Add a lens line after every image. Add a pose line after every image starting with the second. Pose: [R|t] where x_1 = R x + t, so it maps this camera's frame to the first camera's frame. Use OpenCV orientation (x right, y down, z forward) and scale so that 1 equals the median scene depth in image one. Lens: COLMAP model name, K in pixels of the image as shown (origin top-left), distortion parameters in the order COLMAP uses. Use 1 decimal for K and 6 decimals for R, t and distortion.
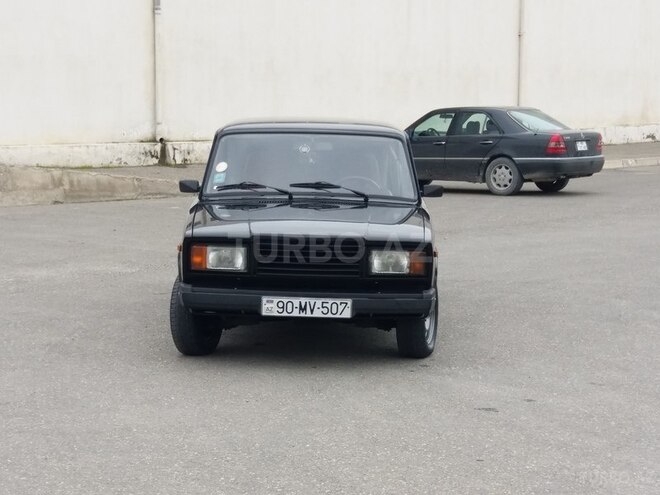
lens RADIAL K [[1466.8, 0, 328.8], [0, 1466.8, 247.8], [0, 0, 1]] dist [0.334491, 0.000000]
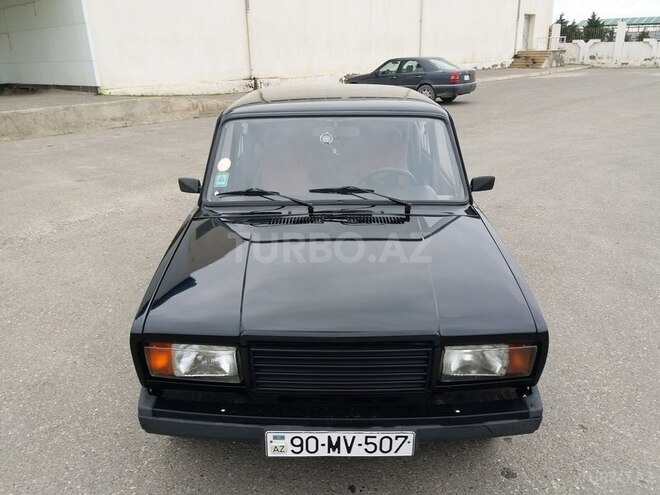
lens RADIAL K [[530.0, 0, 334.1], [0, 530.0, 248.4], [0, 0, 1]] dist [0.045306, -0.019860]
pose [[0.999613, -0.027274, -0.005561, -0.012438], [0.027800, 0.968168, 0.248751, -0.081337], [-0.001400, -0.248810, 0.968551, 0.708330]]
